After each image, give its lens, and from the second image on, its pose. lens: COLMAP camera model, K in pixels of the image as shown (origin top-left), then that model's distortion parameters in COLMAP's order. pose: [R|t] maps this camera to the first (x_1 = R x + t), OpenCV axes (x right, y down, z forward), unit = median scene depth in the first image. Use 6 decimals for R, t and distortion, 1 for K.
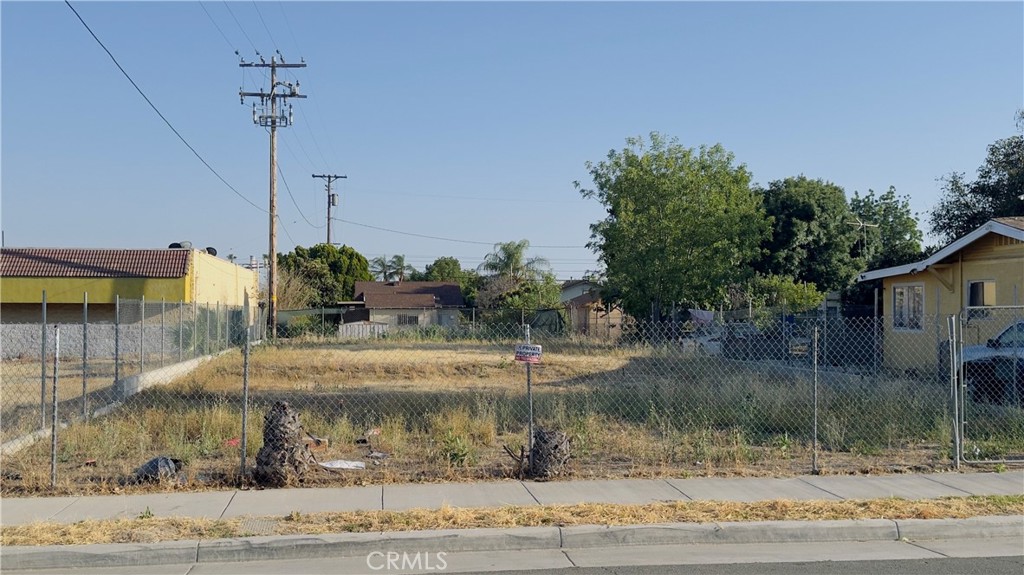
lens RADIAL K [[1103.7, 0, 514.5], [0, 1103.7, 309.7], [0, 0, 1]] dist [0.103759, 0.011065]
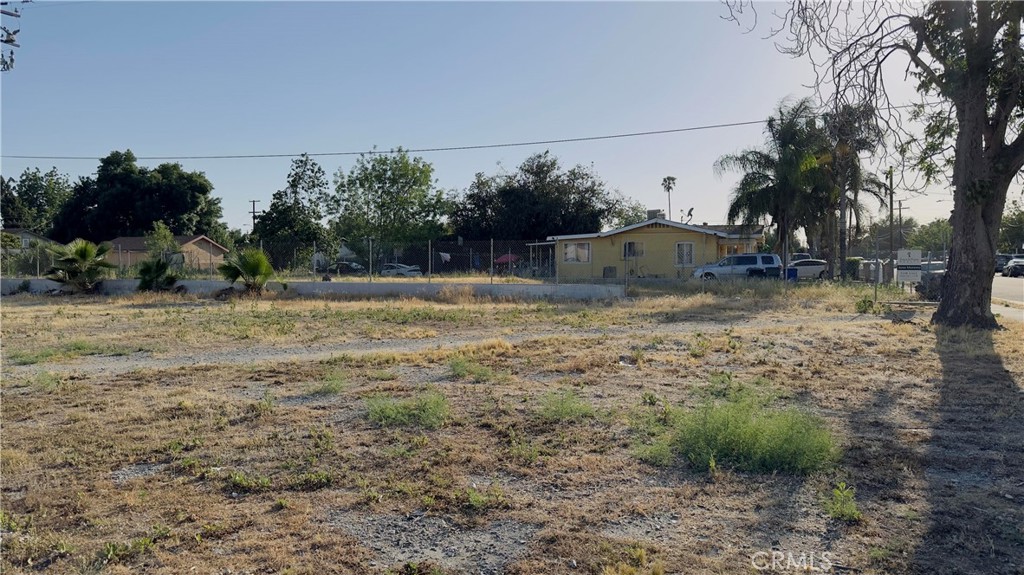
lens RADIAL K [[724.7, 0, 515.8], [0, 724.7, 299.6], [0, 0, 1]] dist [0.105744, -0.124665]
pose [[0.482730, -0.039107, 0.874896, -0.586235], [-0.005119, 0.998859, 0.047473, 0.014453], [-0.875754, -0.027395, 0.481979, 0.238044]]
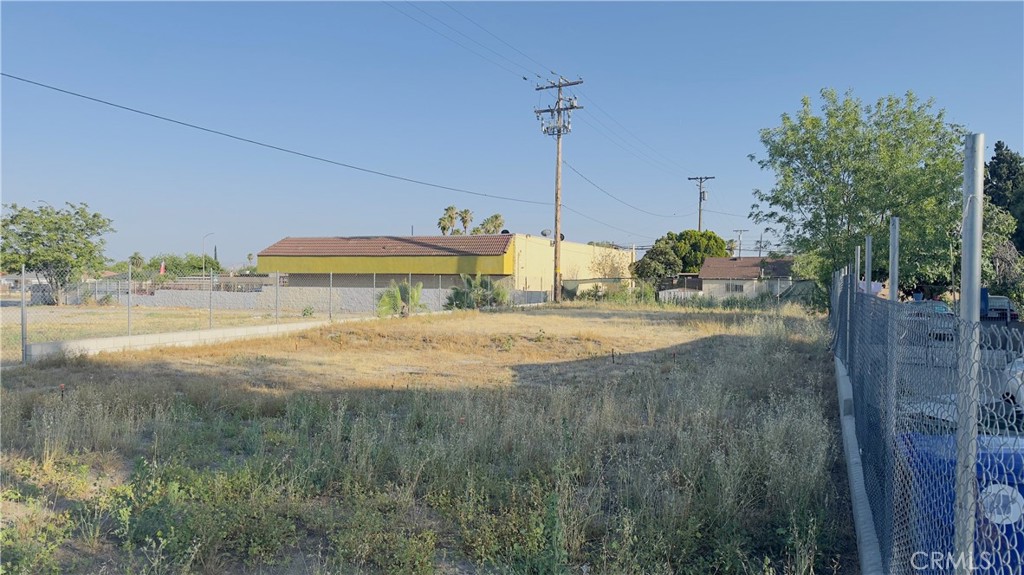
lens RADIAL K [[723.6, 0, 511.2], [0, 723.6, 304.1], [0, 0, 1]] dist [0.103258, -0.122033]
pose [[0.858703, 0.021486, -0.512023, 0.165131], [-0.003773, 0.999359, 0.035607, -0.001110], [0.512459, -0.028644, 0.858234, 0.255646]]
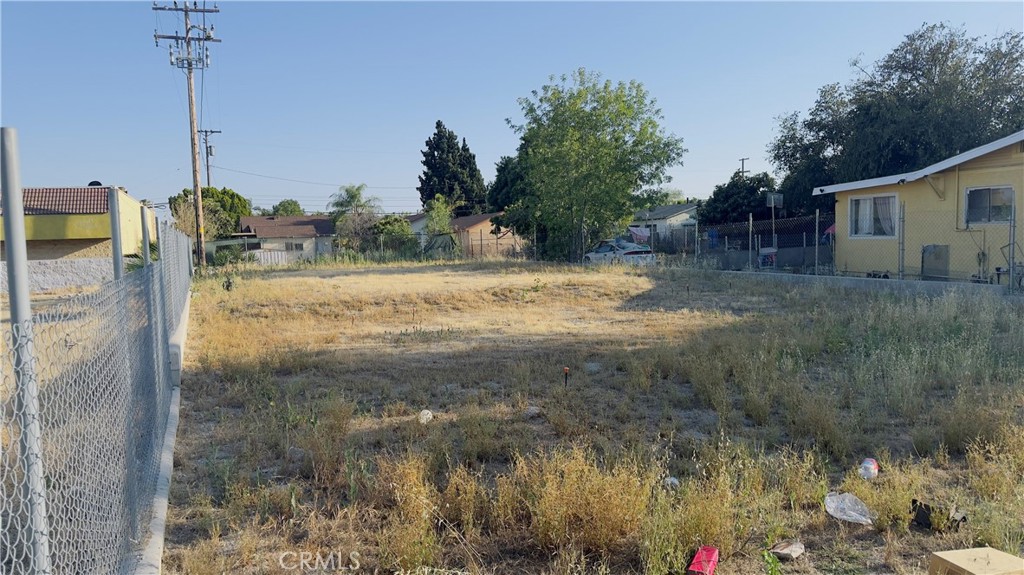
lens RADIAL K [[724.2, 0, 512.0], [0, 724.2, 287.5], [0, 0, 1]] dist [0.122743, -0.181667]
pose [[0.965289, -0.052369, 0.255881, -0.111150], [0.033714, 0.996480, 0.076757, 0.000198], [-0.259000, -0.065466, 0.963656, 0.225611]]
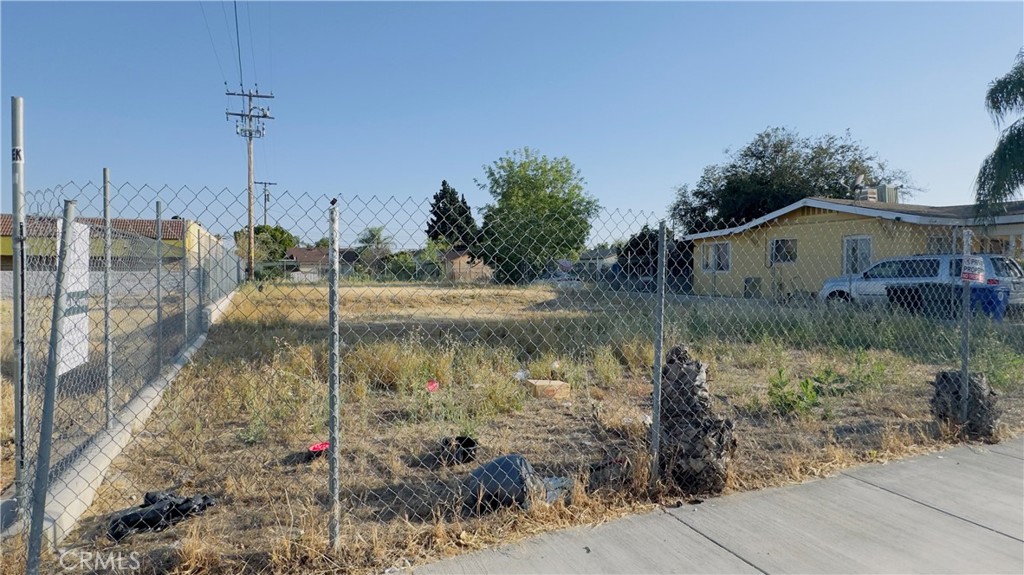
lens RADIAL K [[576.6, 0, 512.0], [0, 576.6, 287.5], [0, 0, 1]] dist [0.003924, -0.000247]
pose [[0.963350, -0.007563, 0.268139, -0.090048], [-0.000985, 0.999496, 0.031730, 0.009274], [-0.268244, -0.030831, 0.962858, 0.167305]]
